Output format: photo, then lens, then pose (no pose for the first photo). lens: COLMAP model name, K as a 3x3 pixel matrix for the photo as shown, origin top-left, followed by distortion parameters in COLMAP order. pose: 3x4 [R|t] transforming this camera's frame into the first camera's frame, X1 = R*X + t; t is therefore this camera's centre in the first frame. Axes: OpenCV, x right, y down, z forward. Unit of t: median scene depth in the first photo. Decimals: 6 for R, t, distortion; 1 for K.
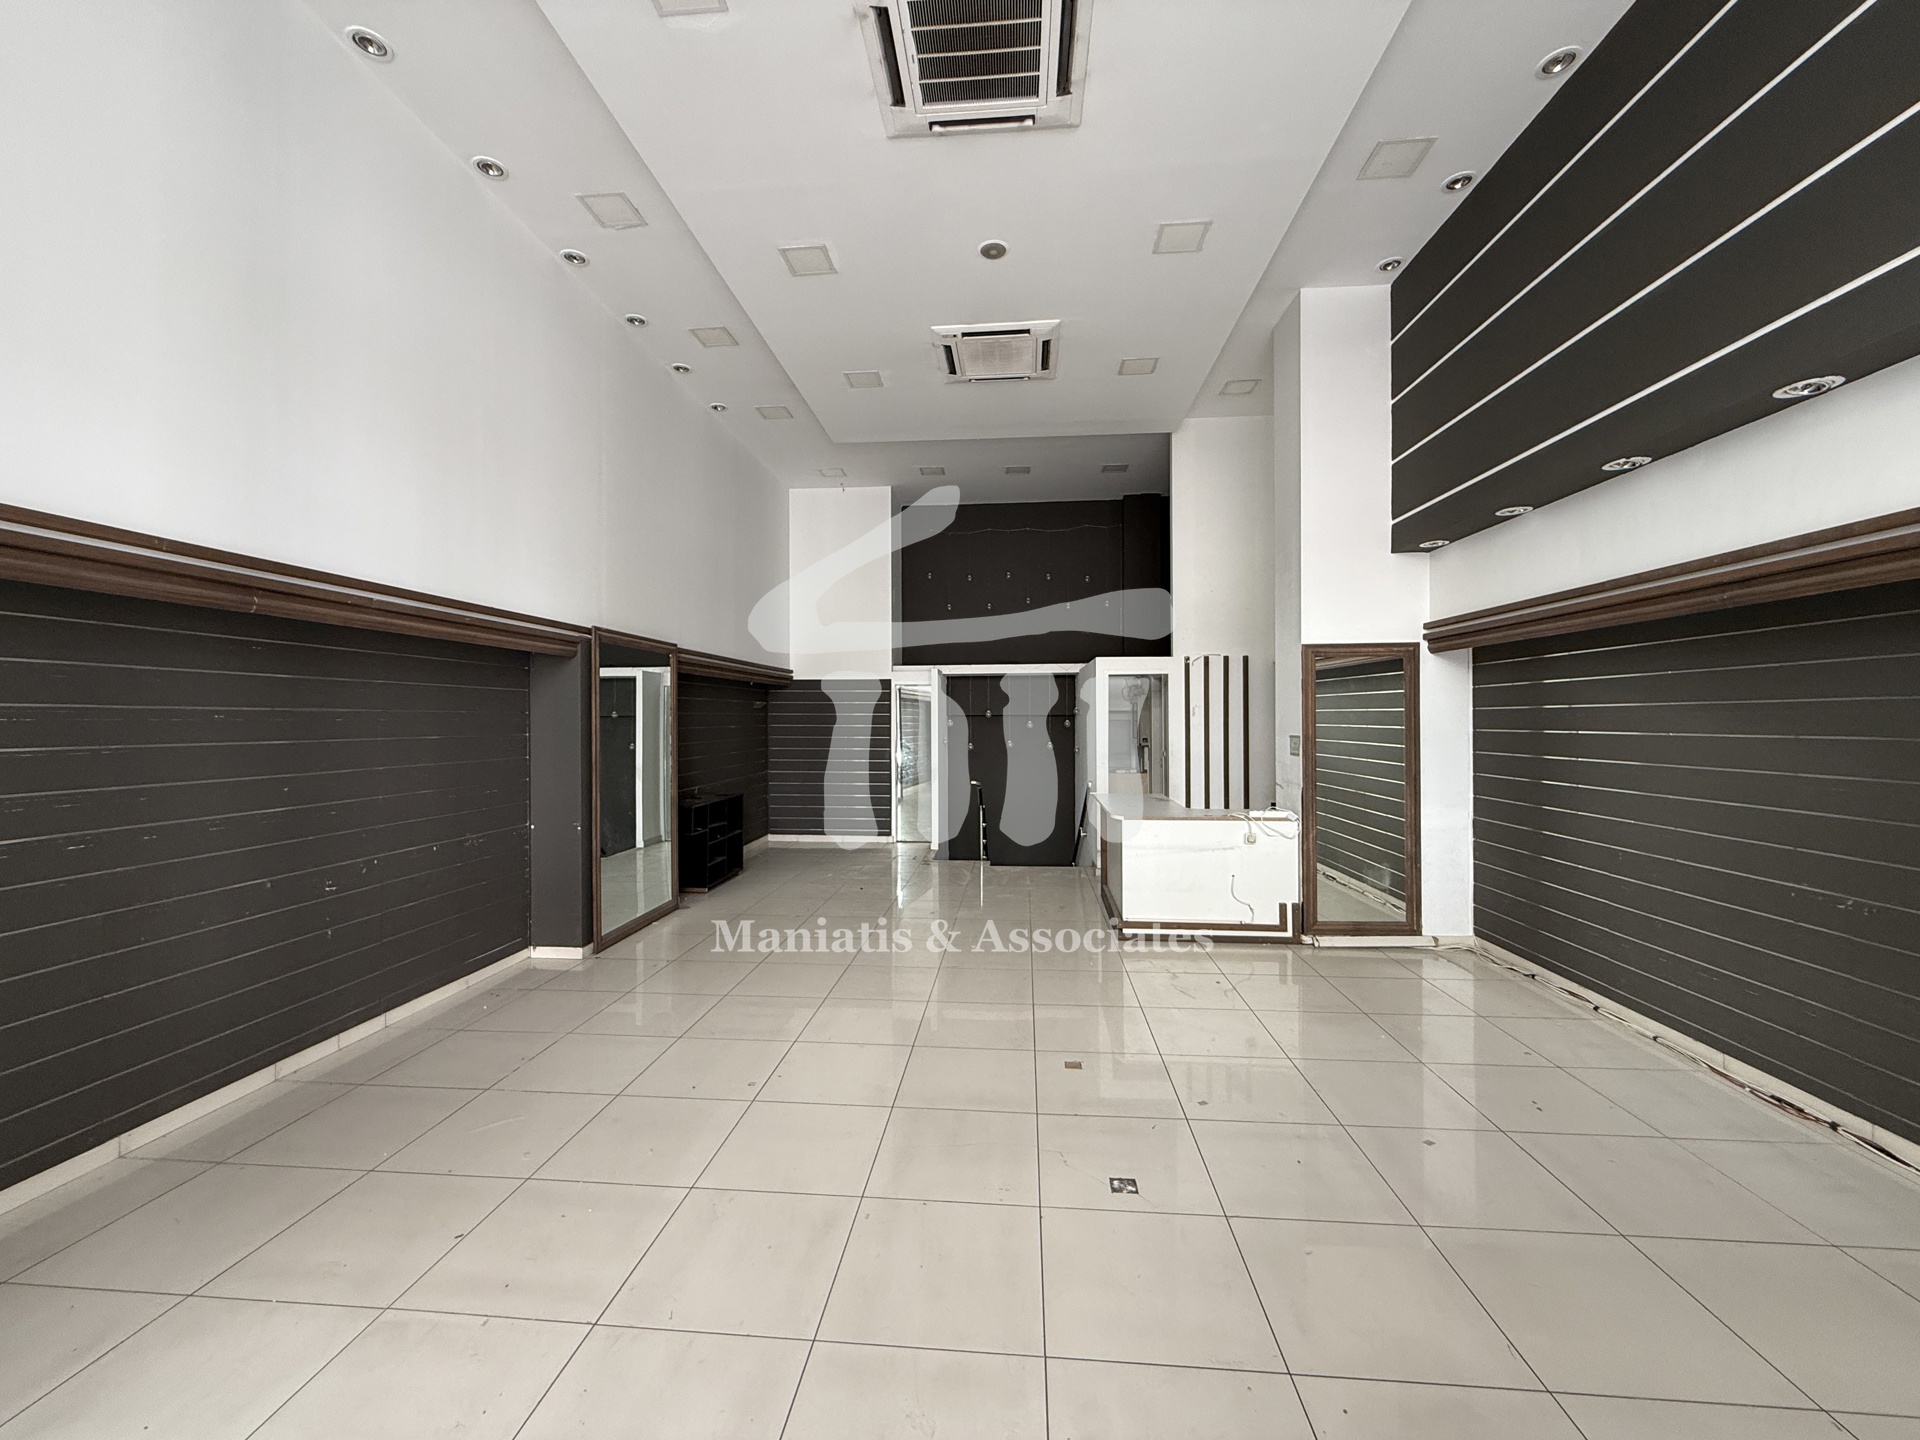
lens RADIAL K [[764.3, 0, 954.0], [0, 764.3, 719.7], [0, 0, 1]] dist [-0.000987, 0.000685]
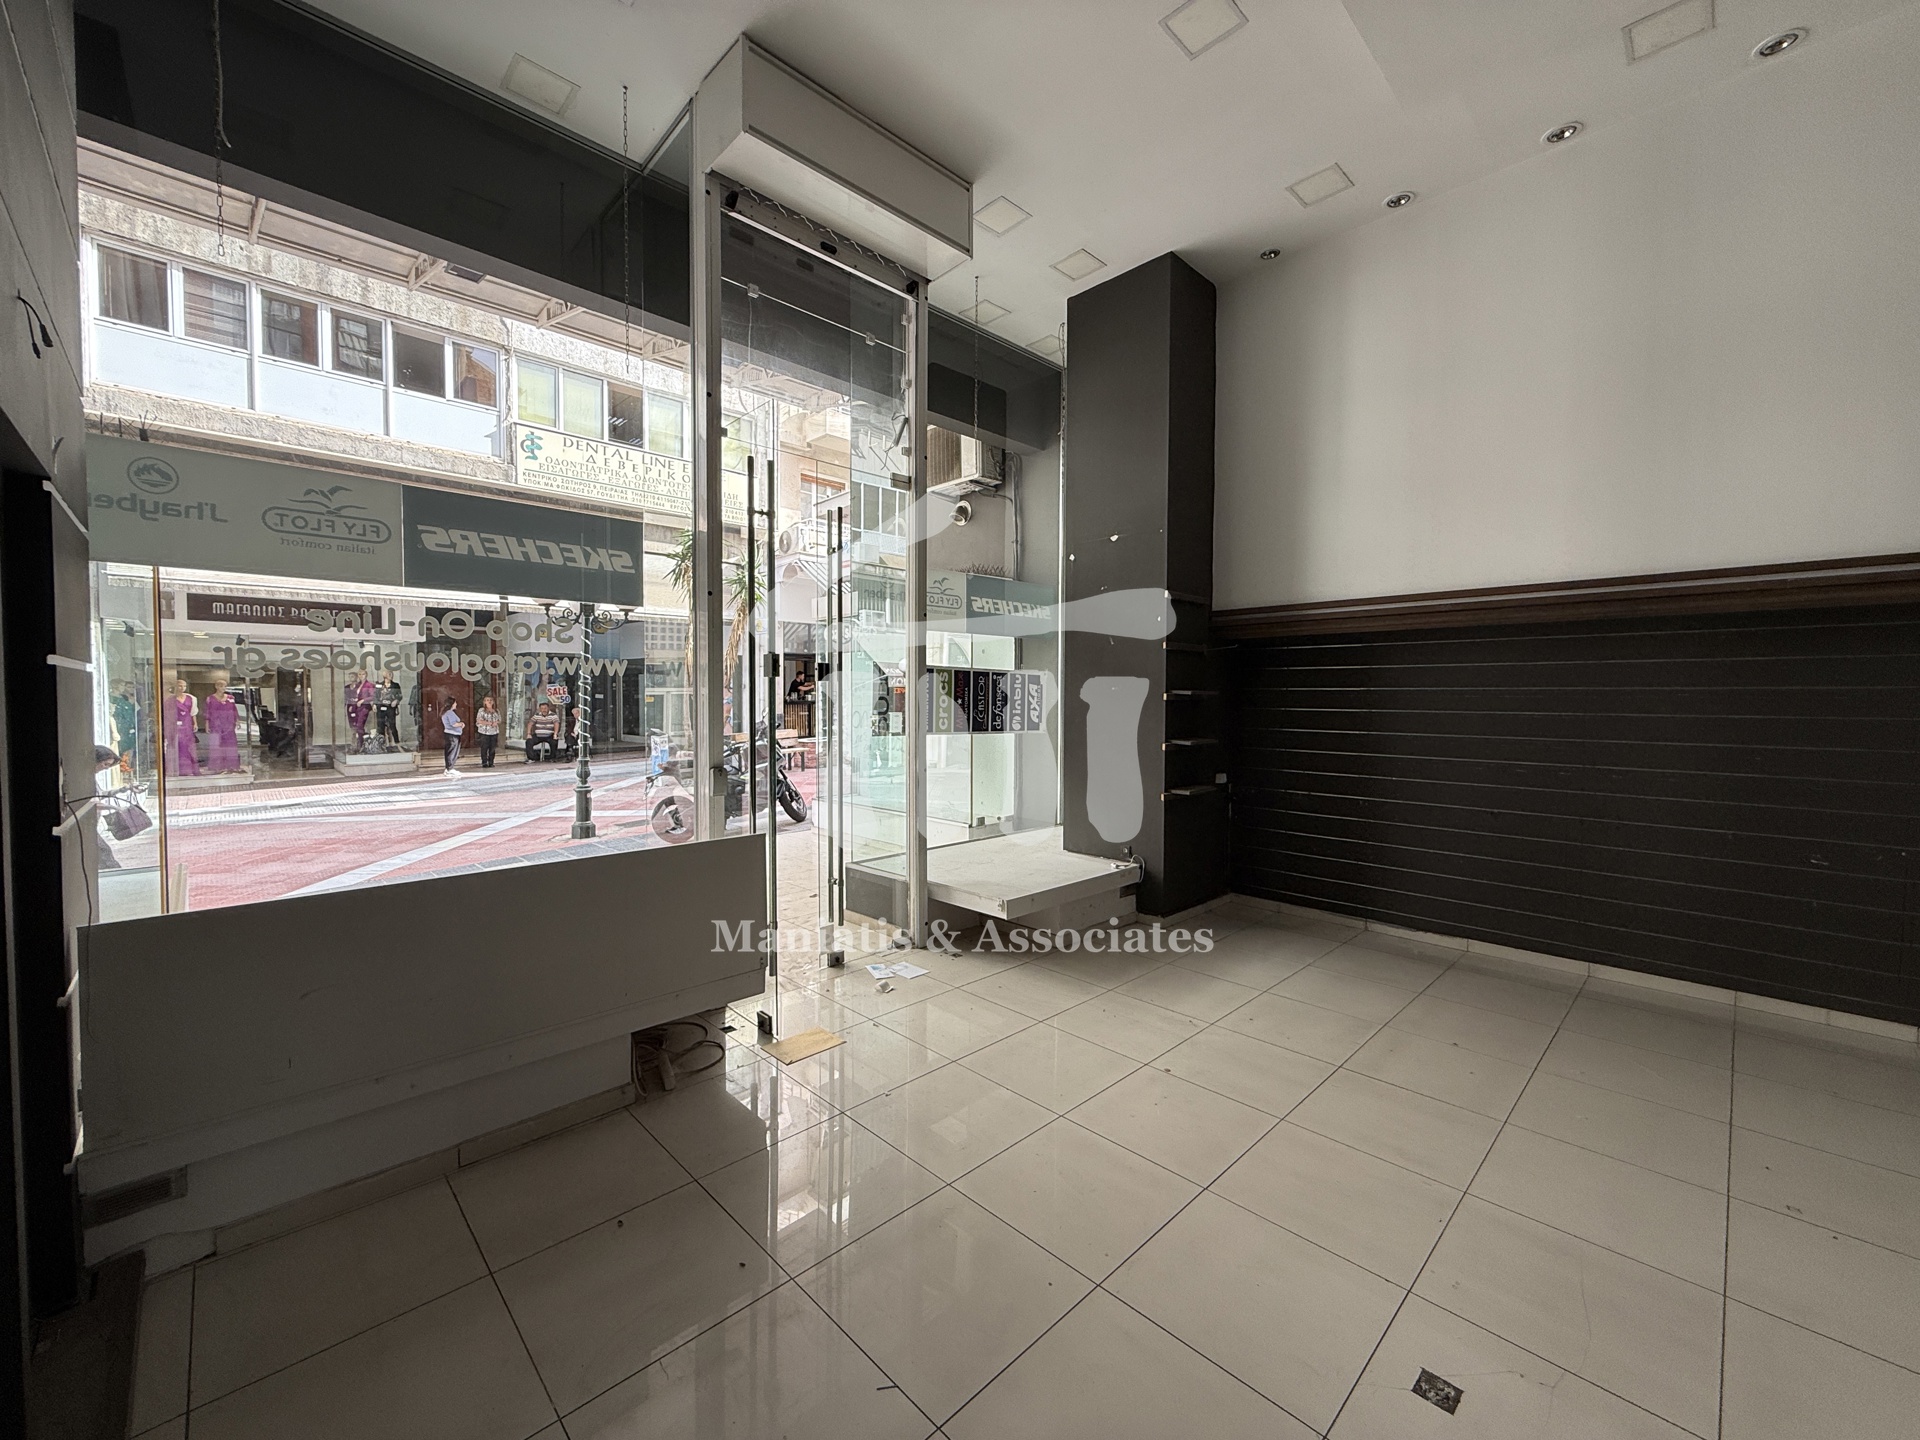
lens RADIAL K [[764.3, 0, 954.0], [0, 764.3, 719.7], [0, 0, 1]] dist [-0.000987, 0.000685]
pose [[-0.655975, 0.027764, -0.754272, 0.510604], [0.000981, 0.999354, 0.035932, -0.005455], [0.754782, 0.022831, -0.655578, 0.568522]]
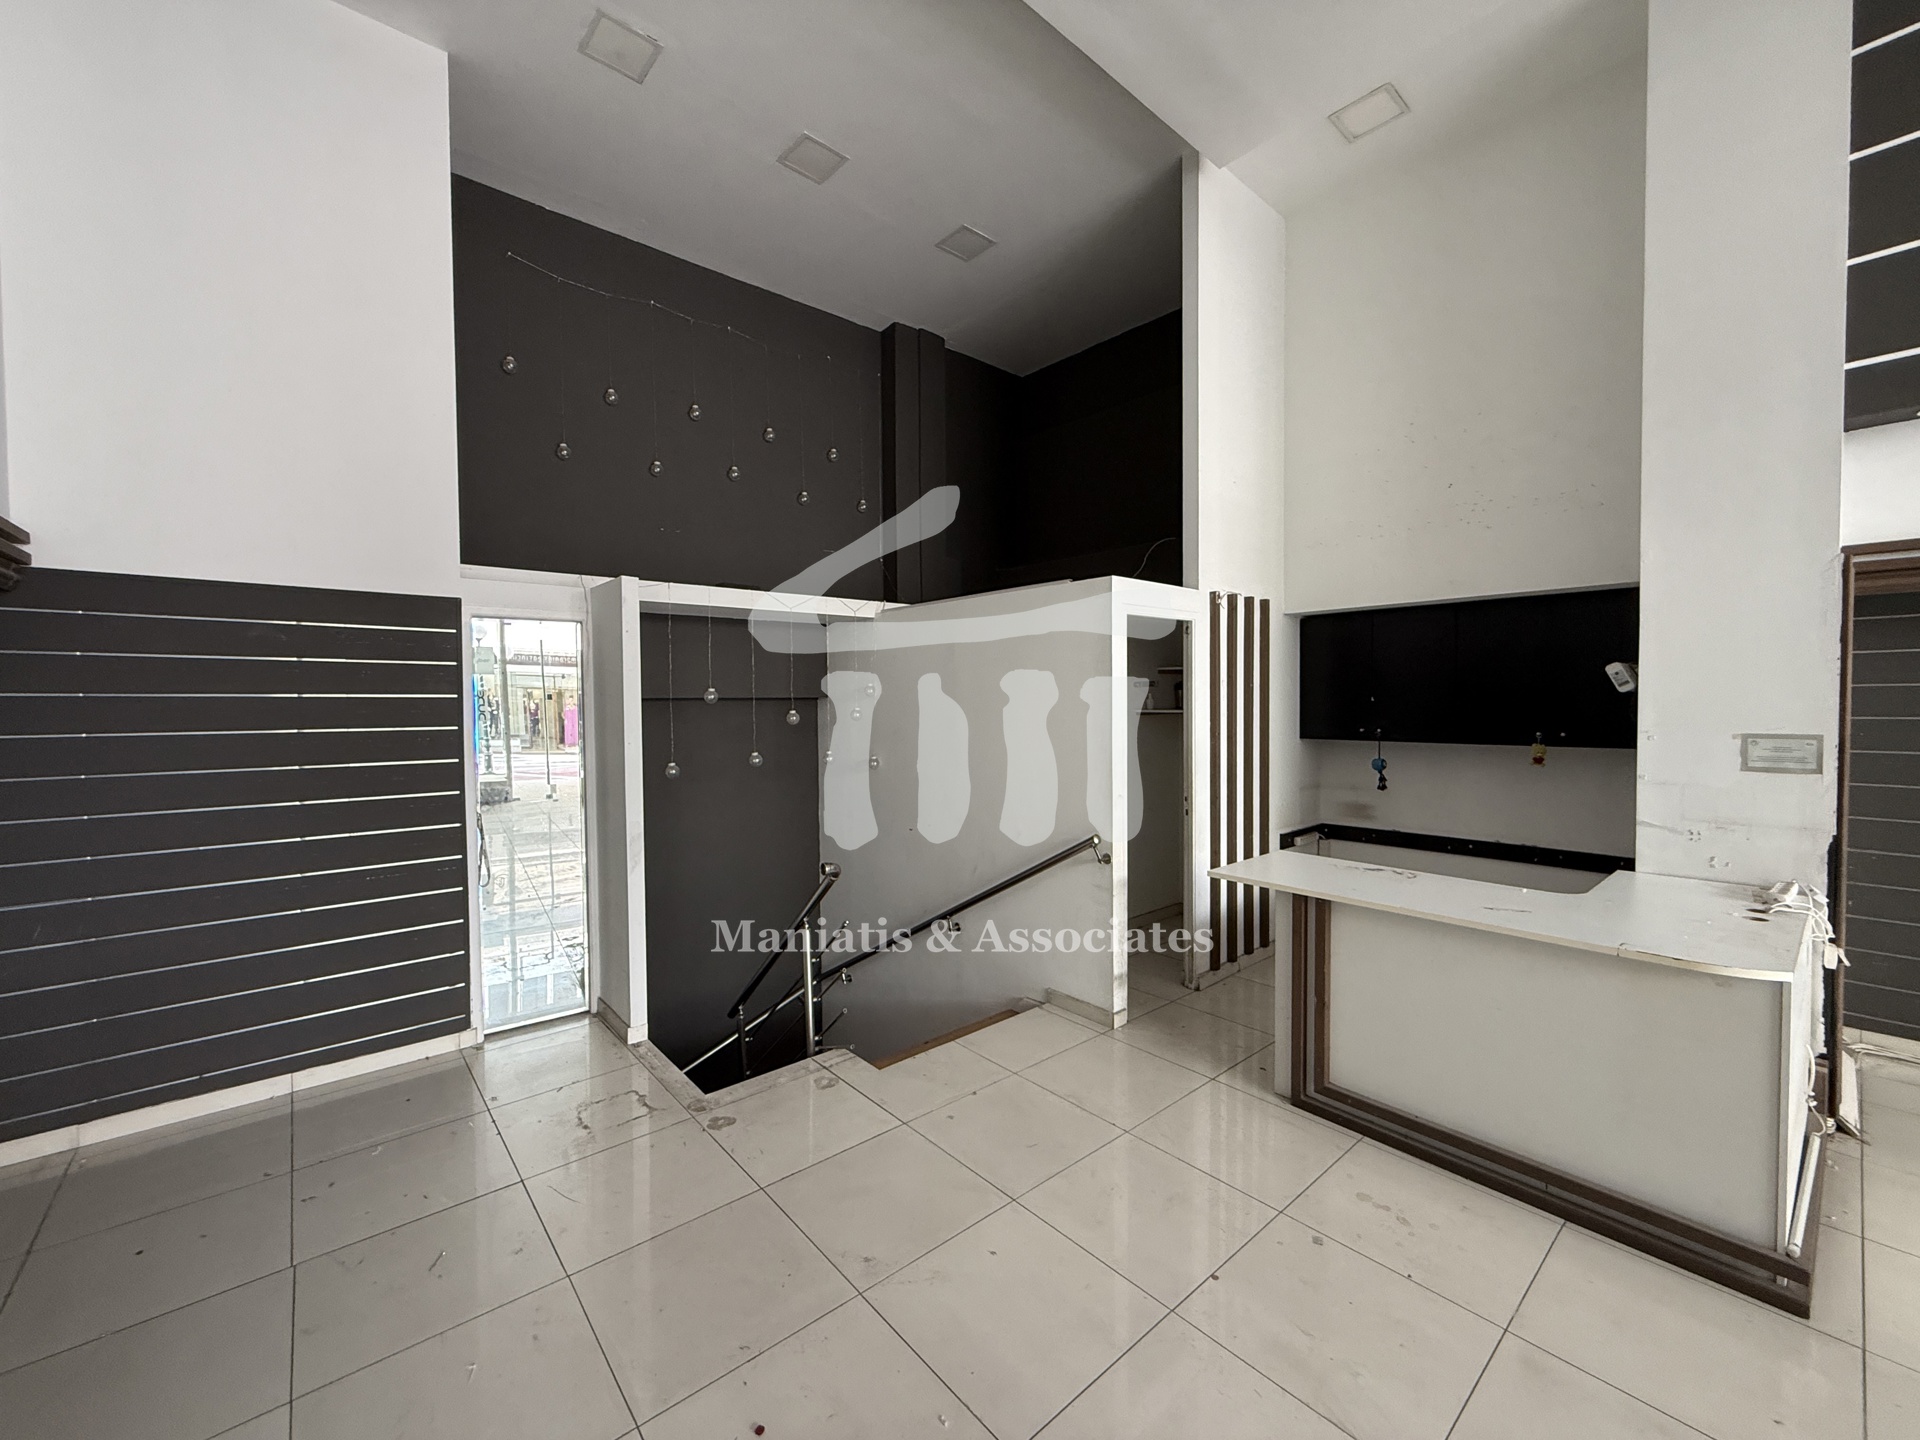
lens RADIAL K [[764.3, 0, 954.0], [0, 764.3, 719.7], [0, 0, 1]] dist [-0.000987, 0.000685]
pose [[0.699126, -0.019652, 0.714728, -0.343036], [0.005513, 0.999741, 0.022096, -0.004457], [-0.714977, -0.011508, 0.699053, 1.118539]]
